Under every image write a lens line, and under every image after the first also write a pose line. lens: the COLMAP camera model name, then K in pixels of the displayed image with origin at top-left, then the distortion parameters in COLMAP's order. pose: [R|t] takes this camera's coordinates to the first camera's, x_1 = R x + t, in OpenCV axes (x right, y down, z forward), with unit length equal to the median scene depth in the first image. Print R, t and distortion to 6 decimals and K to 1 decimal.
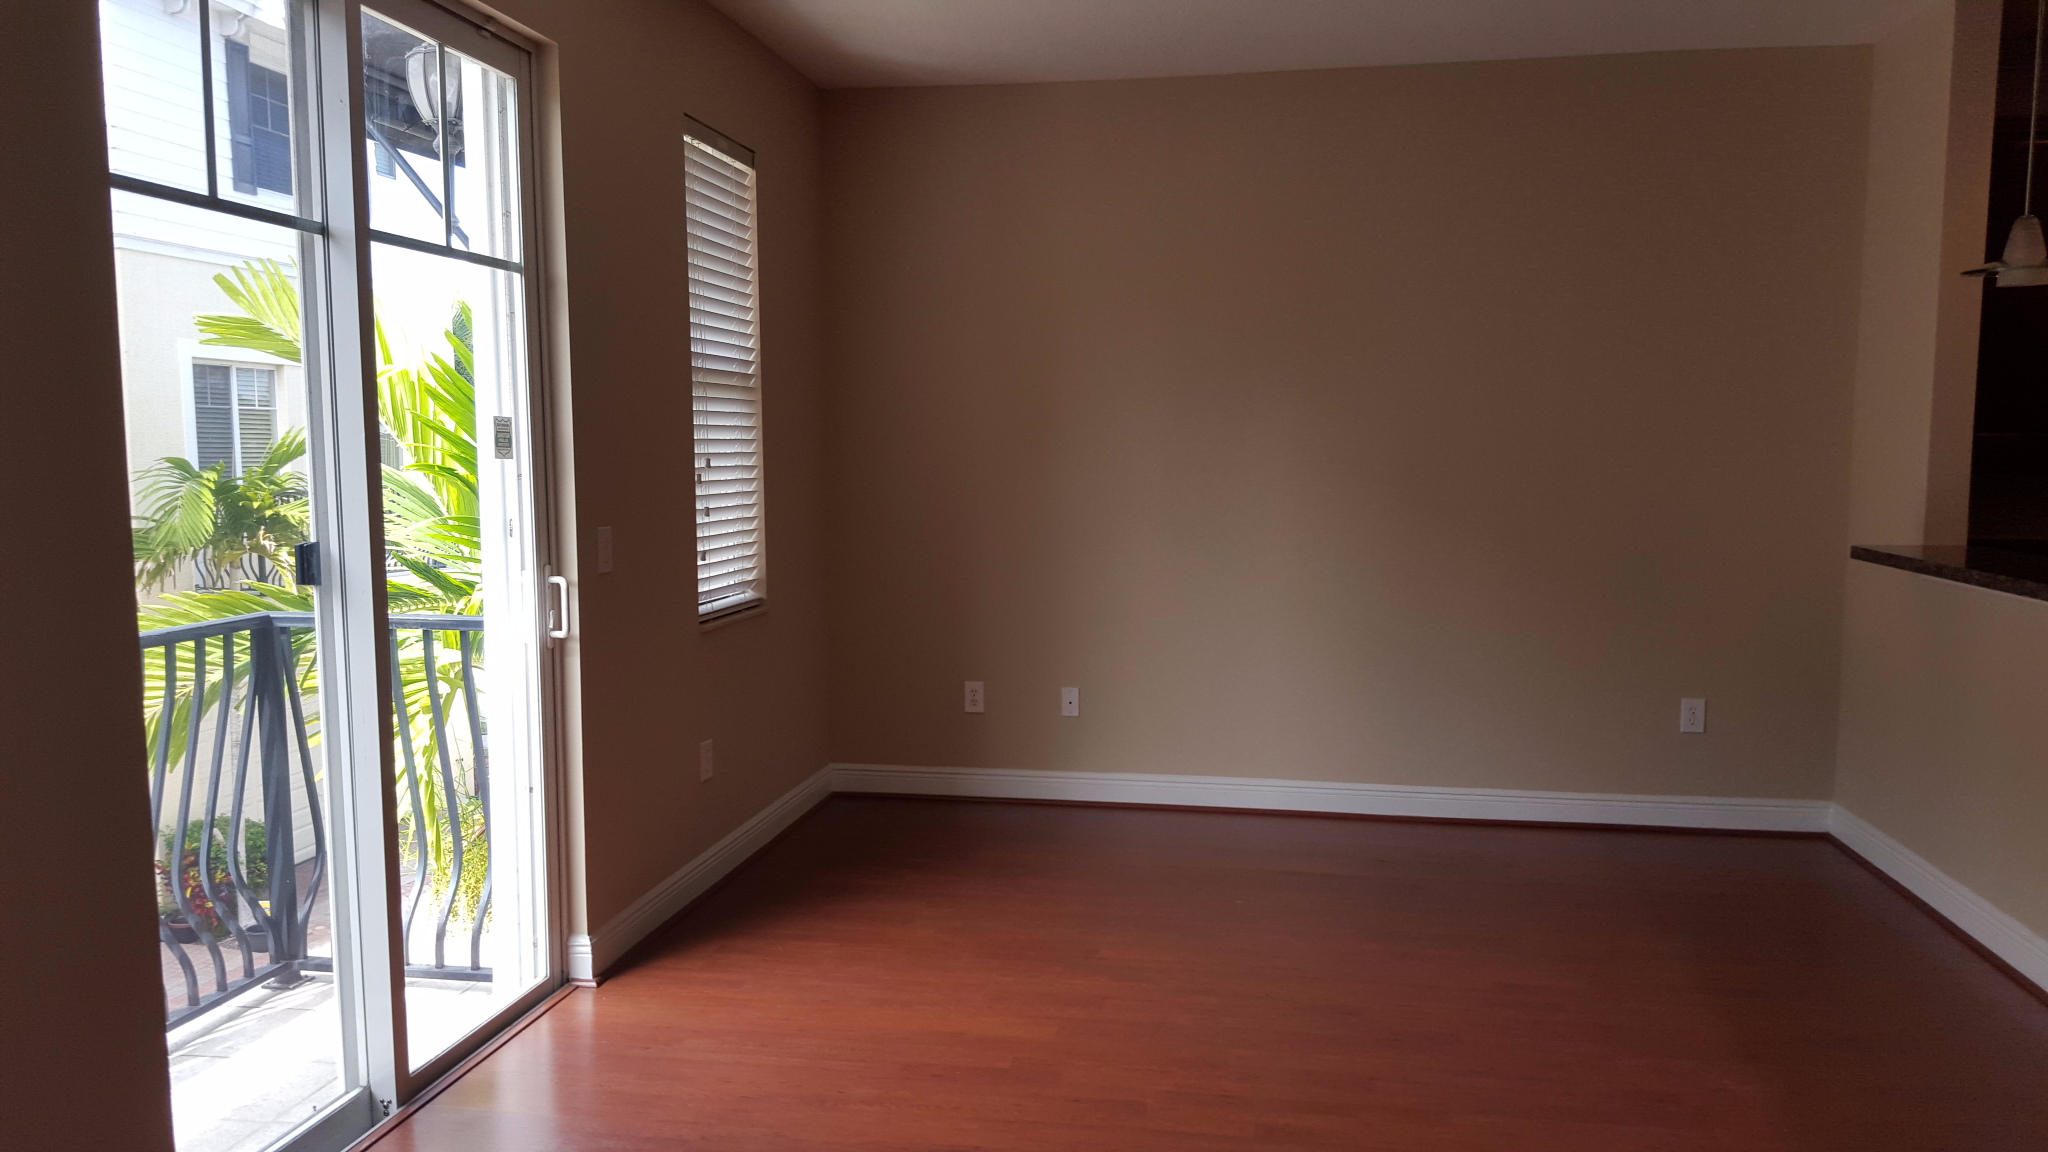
lens RADIAL K [[1566.1, 0, 1072.8], [0, 1566.1, 606.0], [0, 0, 1]] dist [0.056190, -0.017772]
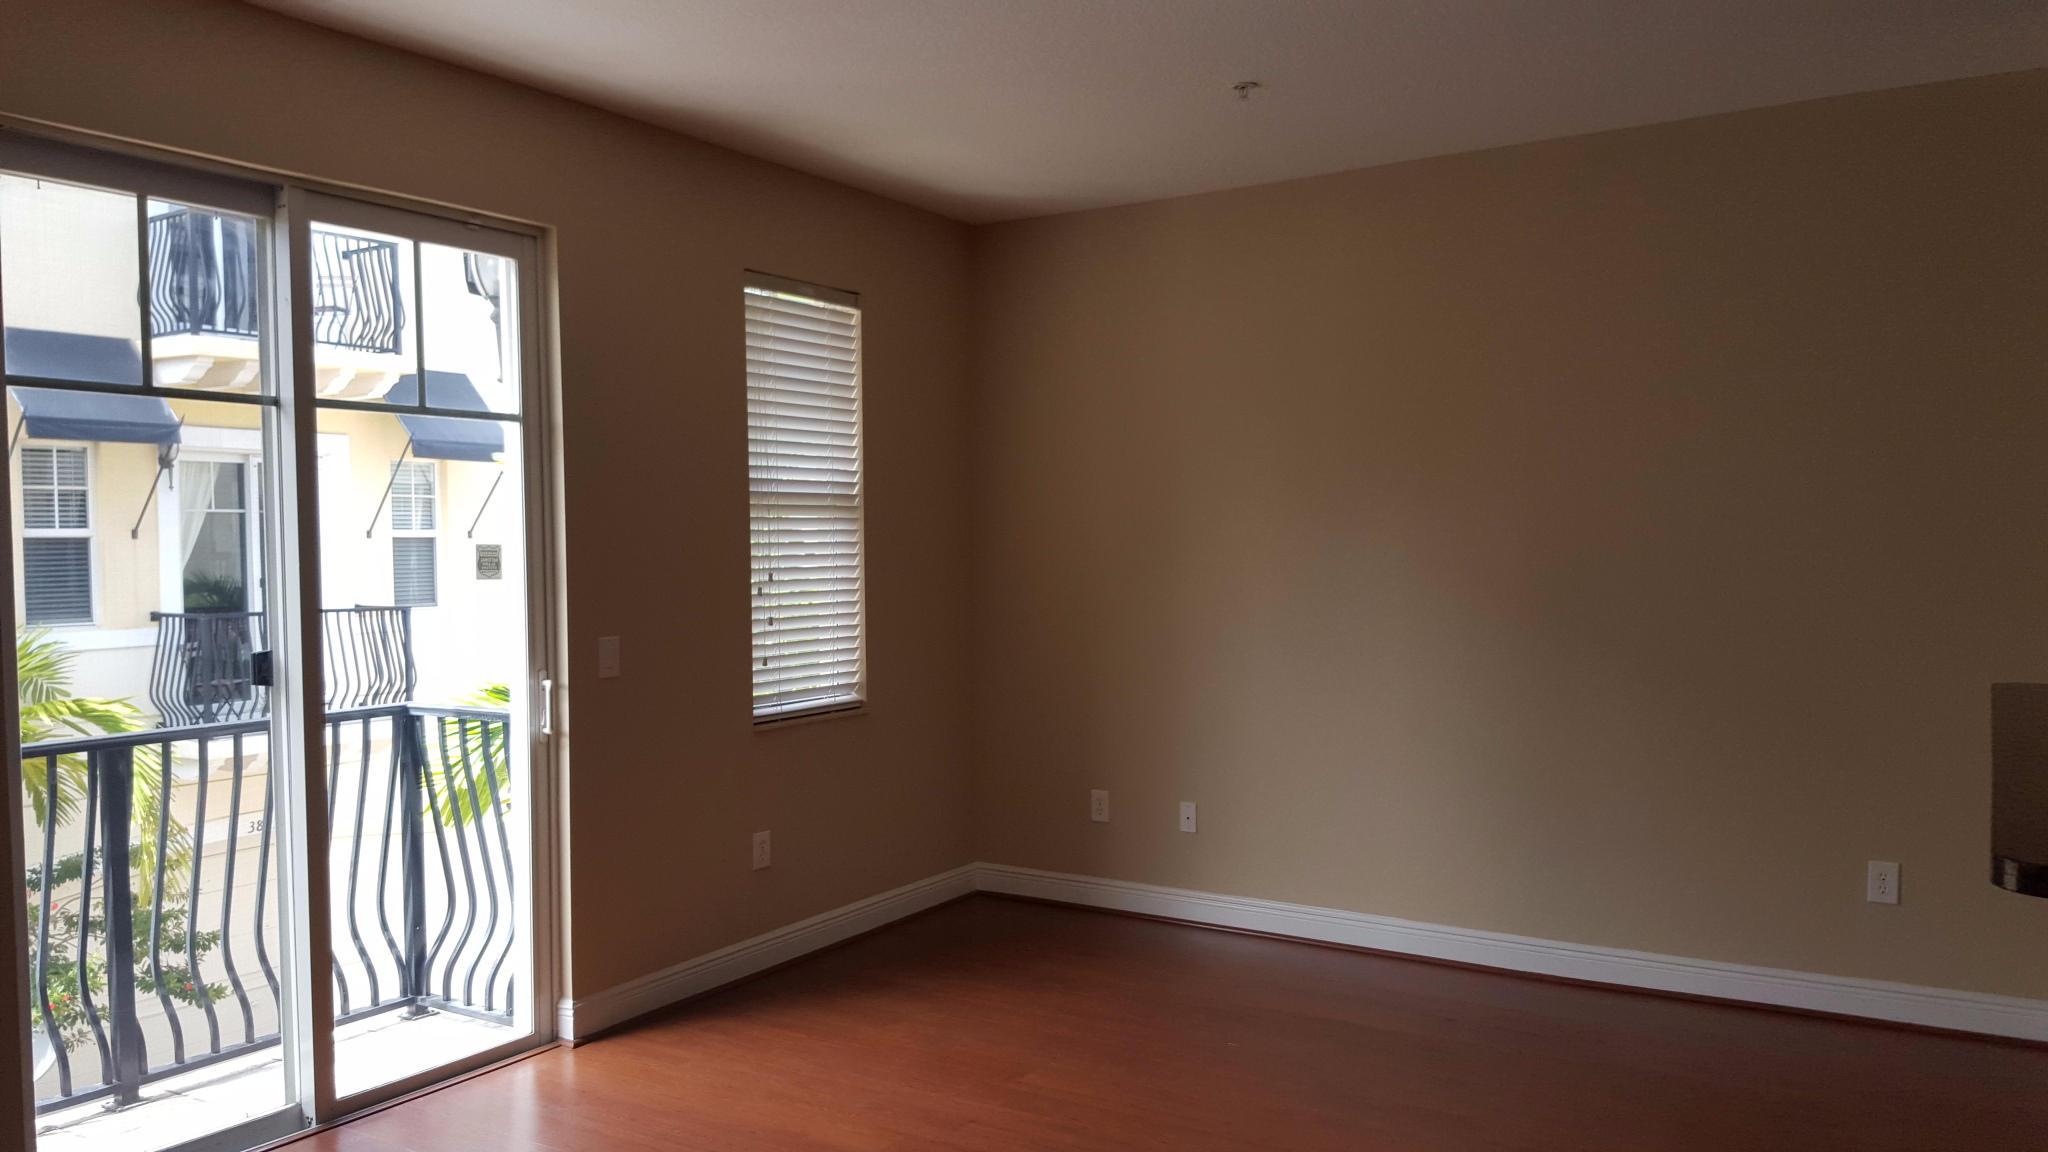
lens RADIAL K [[1566.1, 0, 1029.9], [0, 1566.1, 593.6], [0, 0, 1]] dist [0.056190, -0.017772]
pose [[0.912609, 0.003505, -0.408819, 0.380310], [-0.031005, 0.997677, -0.060659, -0.018828], [0.407657, 0.068034, 0.910597, 0.075654]]
